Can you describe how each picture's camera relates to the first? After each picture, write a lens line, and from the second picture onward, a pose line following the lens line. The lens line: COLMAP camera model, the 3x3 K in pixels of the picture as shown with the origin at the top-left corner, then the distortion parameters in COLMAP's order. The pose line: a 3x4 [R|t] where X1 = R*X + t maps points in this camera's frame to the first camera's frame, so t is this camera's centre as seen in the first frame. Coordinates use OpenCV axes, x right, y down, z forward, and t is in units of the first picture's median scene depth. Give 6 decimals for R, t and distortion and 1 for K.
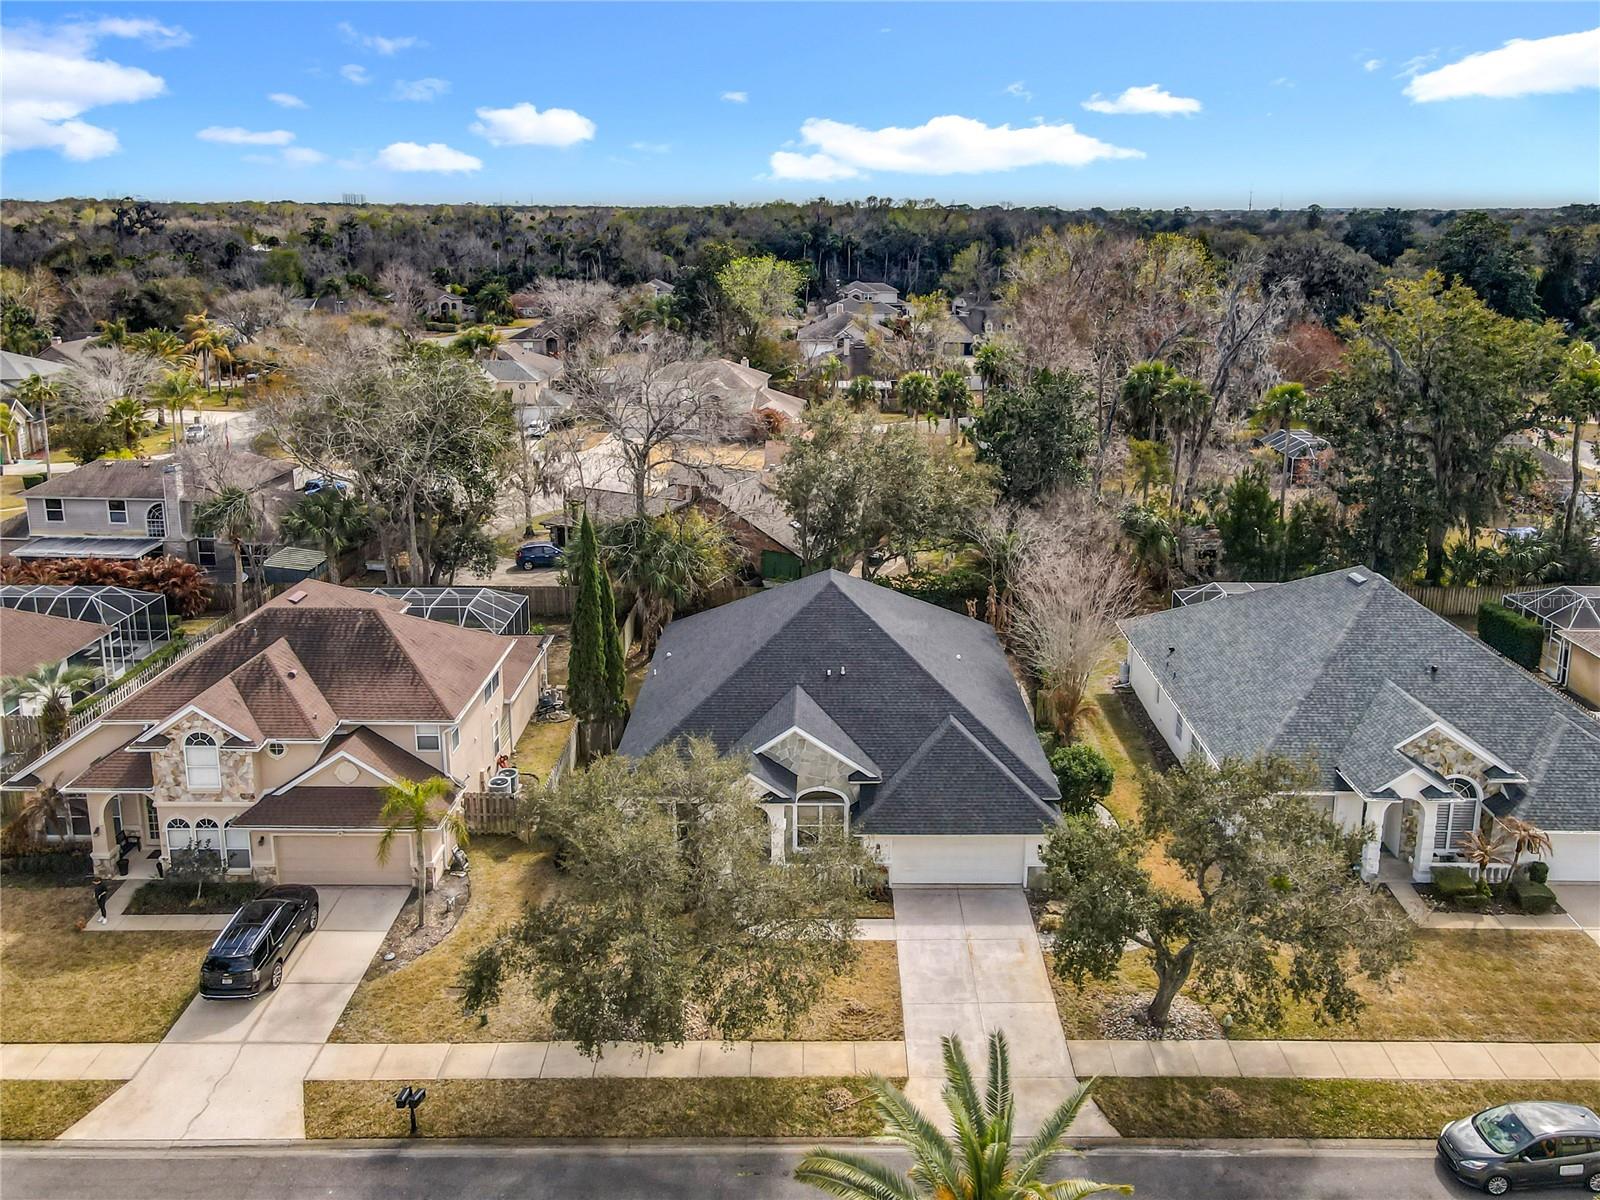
lens RADIAL K [[1212.5, 0, 813.5], [0, 1212.5, 532.5], [0, 0, 1]] dist [0.013925, 0.015387]
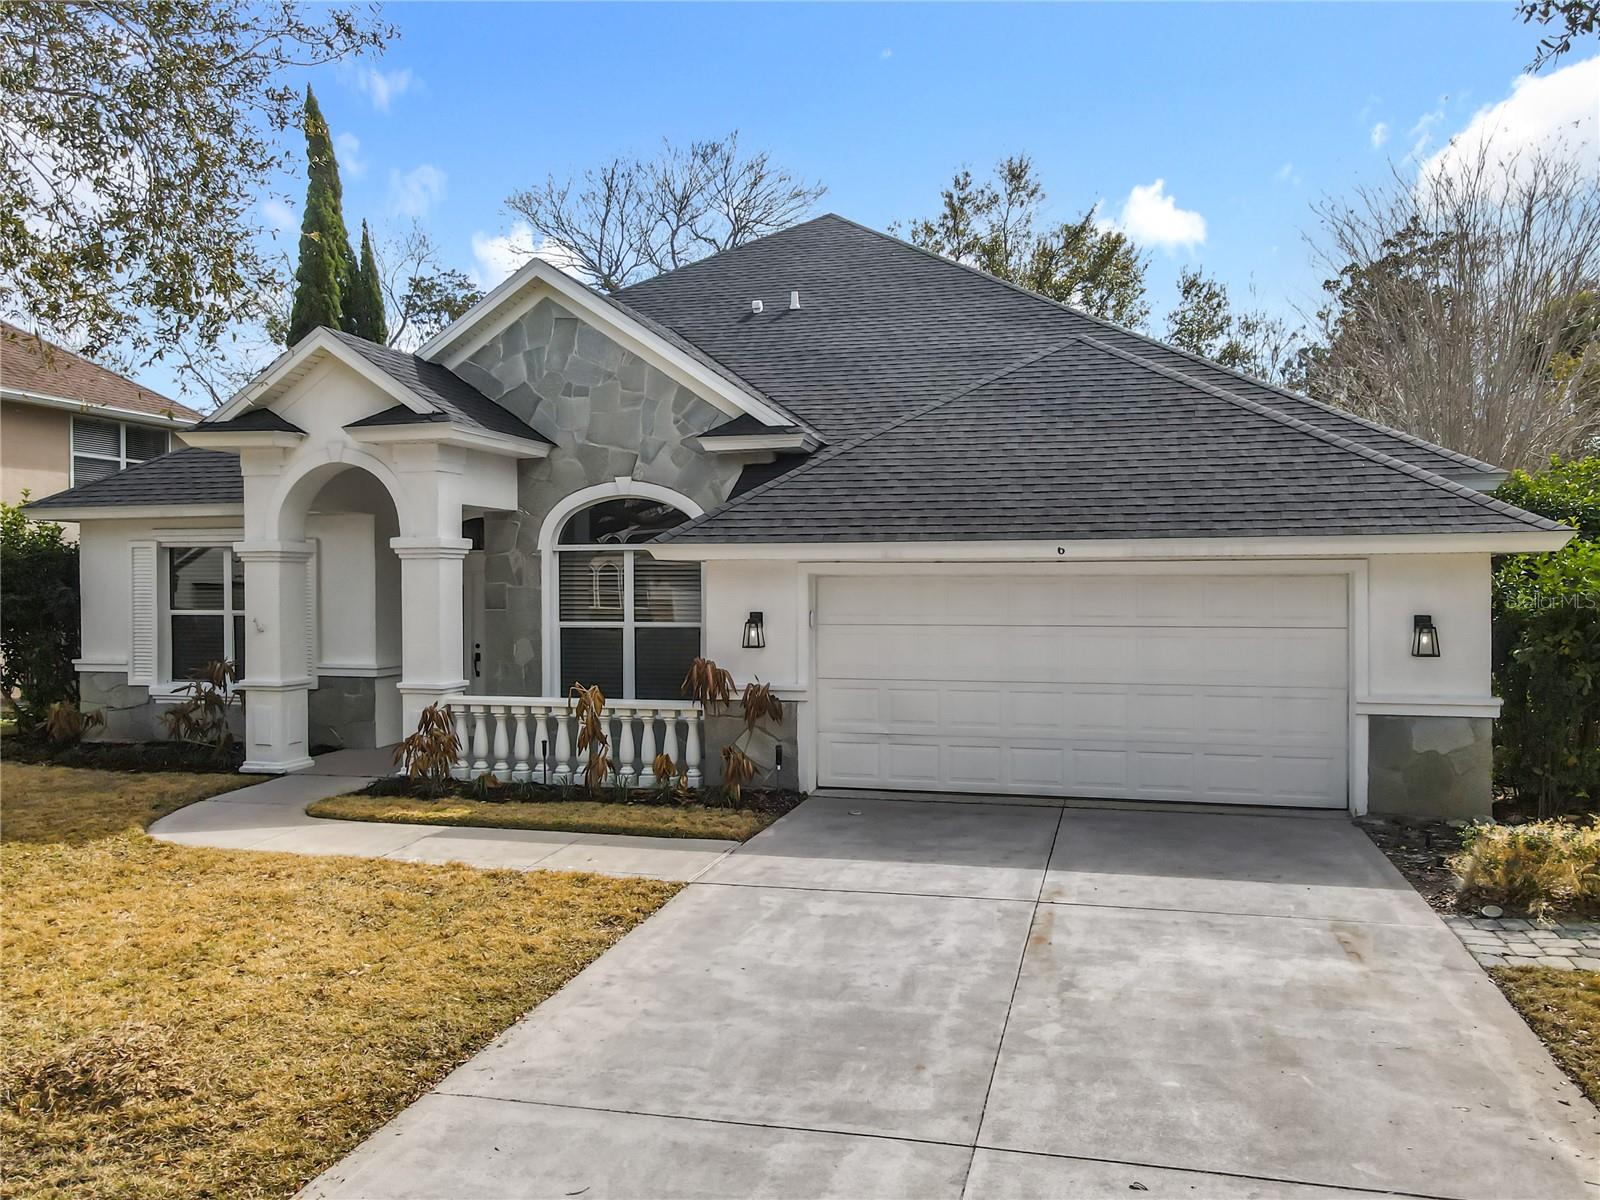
lens RADIAL K [[1212.5, 0, 776.7], [0, 1212.5, 600.9], [0, 0, 1]] dist [0.013925, 0.015387]
pose [[0.962560, -0.003990, -0.271040, 0.132433], [-0.057353, 0.974256, -0.218027, 0.318280], [0.264932, 0.225409, 0.937551, 0.764032]]
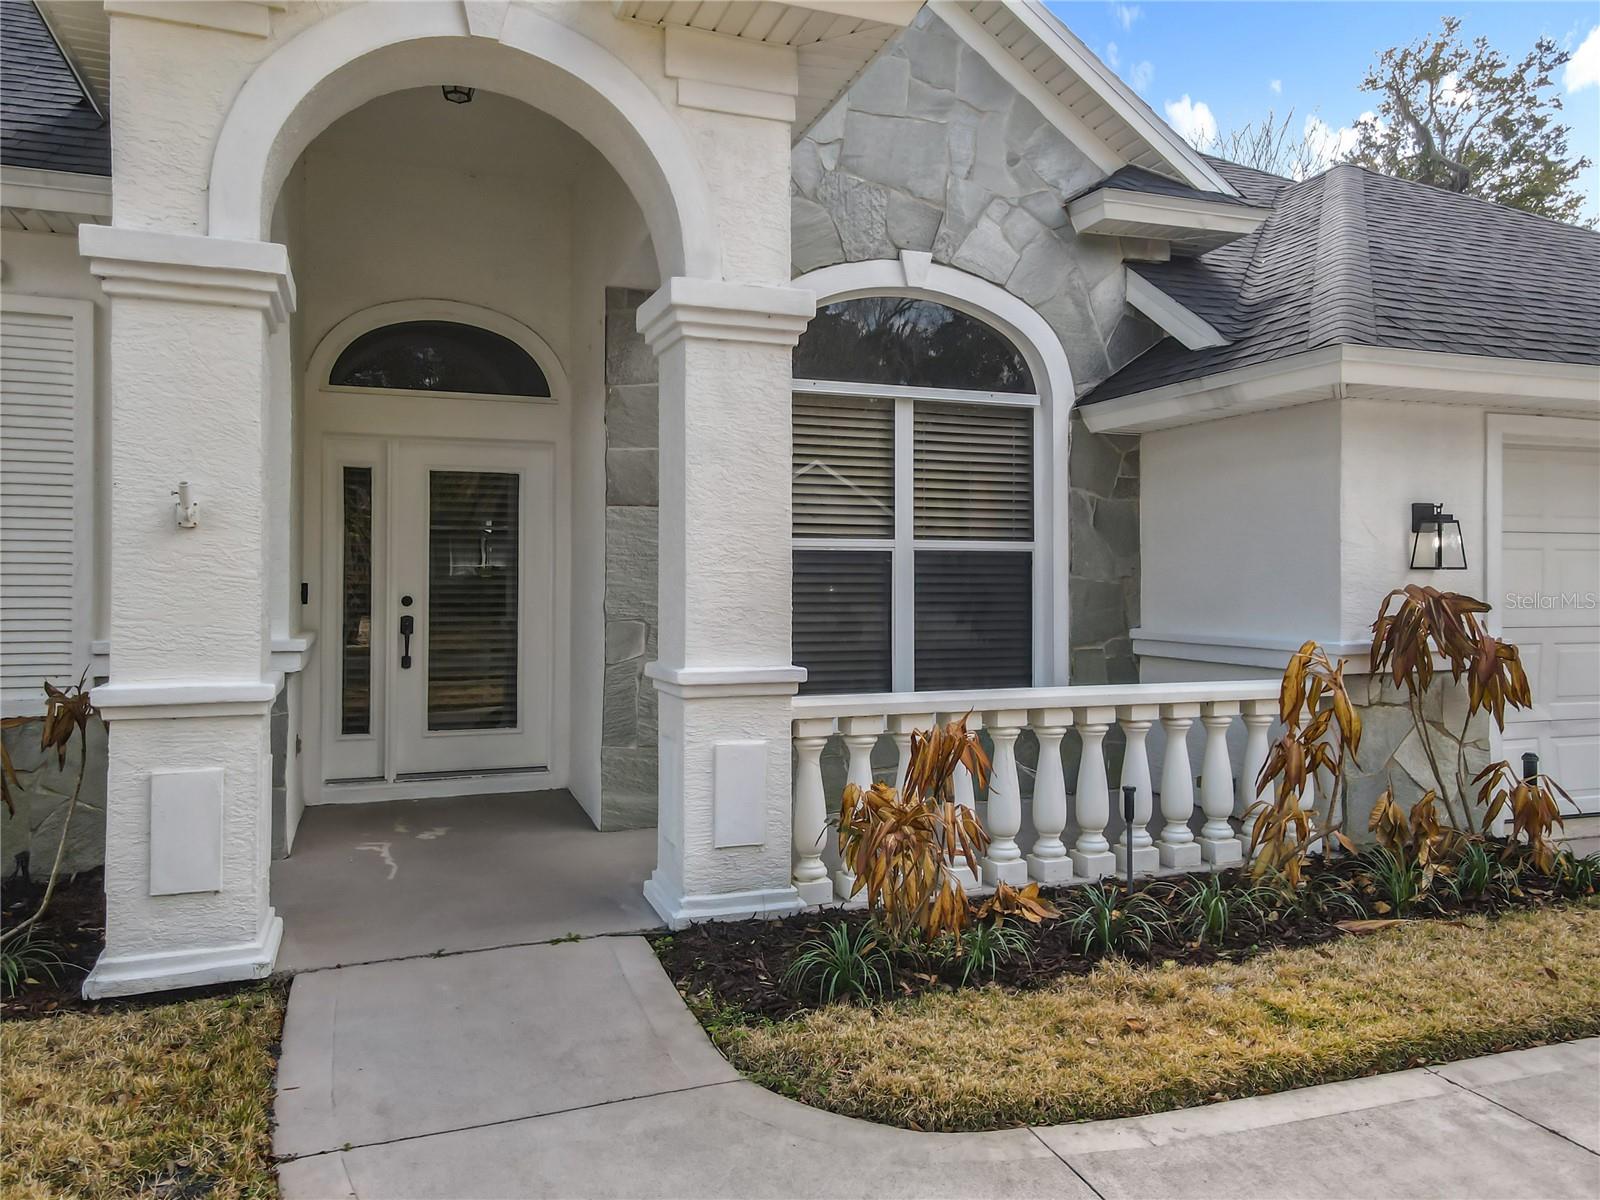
lens RADIAL K [[1151.5, 0, 793.7], [0, 1151.5, 596.6], [0, 0, 1]] dist [0.033967, 0.003517]
pose [[0.939375, -0.006228, 0.342834, -0.062097], [0.083171, 0.974115, -0.210195, 0.294797], [-0.332651, 0.225966, 0.915578, 0.920847]]
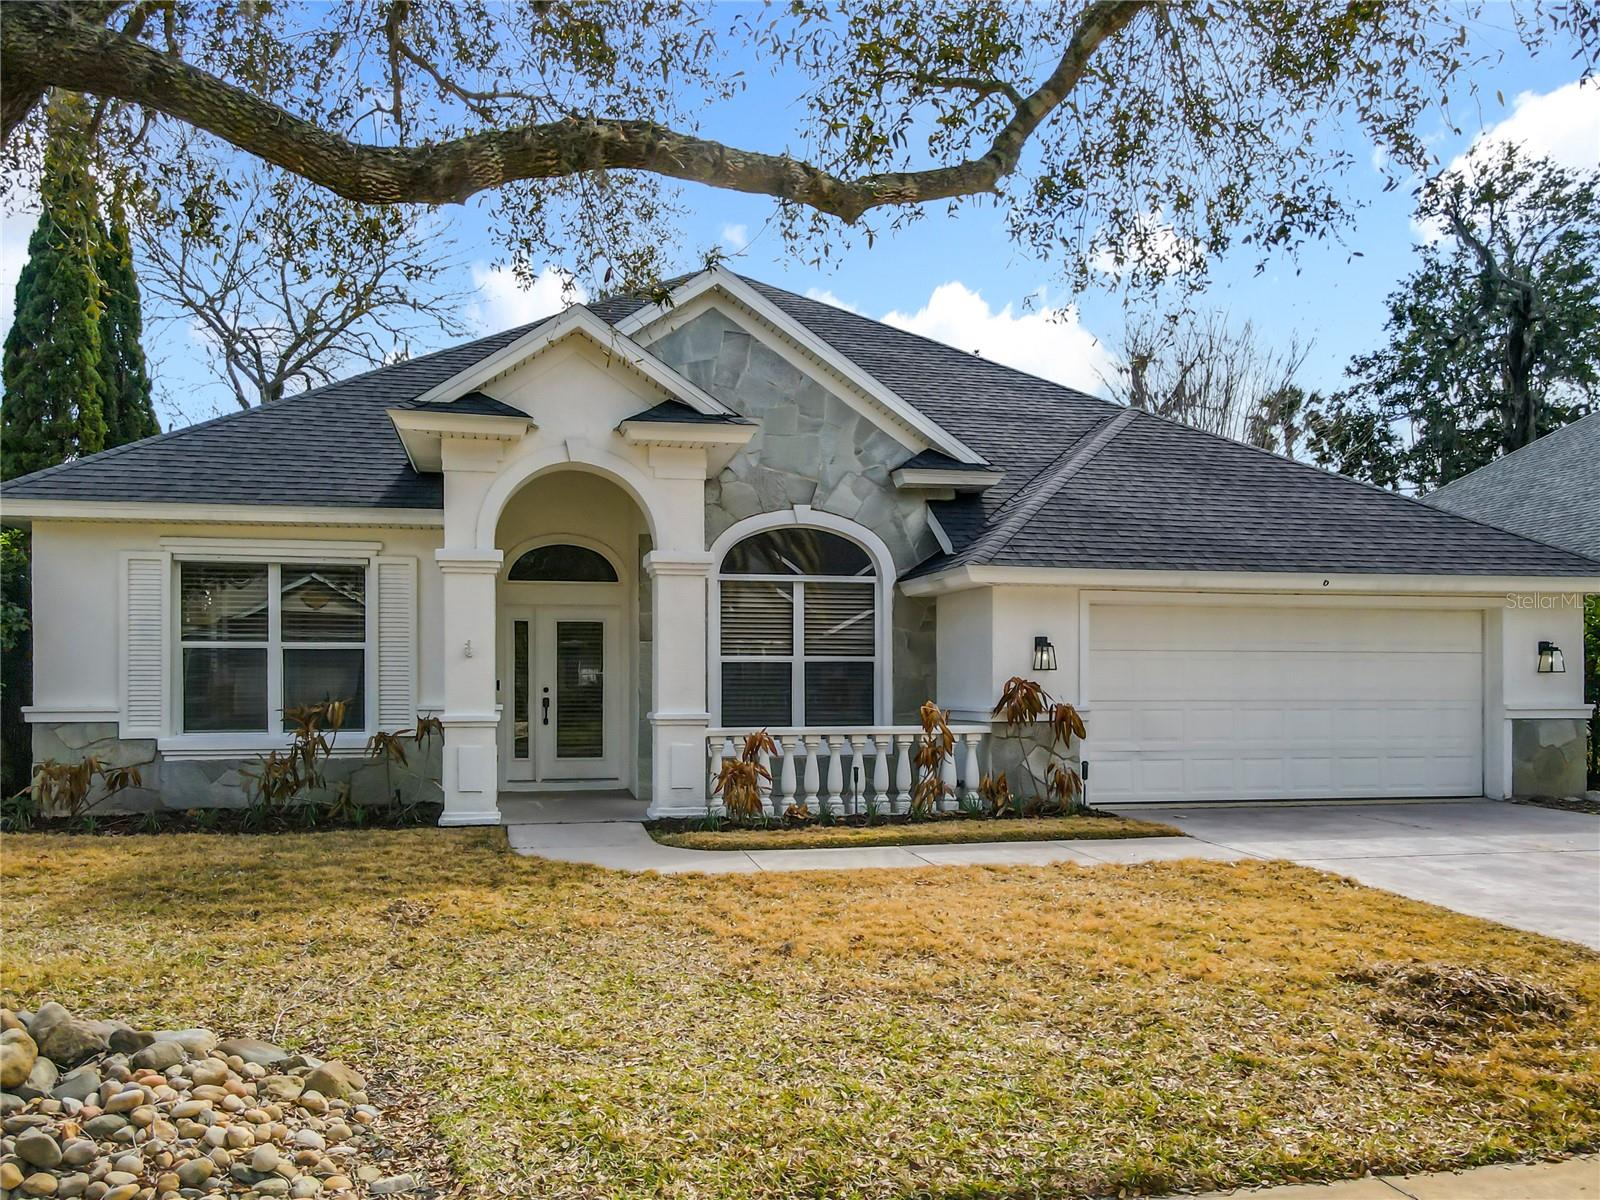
lens RADIAL K [[1212.5, 0, 738.2], [0, 1212.5, 728.7], [0, 0, 1]] dist [0.013925, 0.015387]
pose [[0.982831, -0.009962, 0.184237, -0.066985], [0.048311, 0.977598, -0.204859, 0.337088], [-0.178069, 0.210243, 0.961296, 0.763989]]
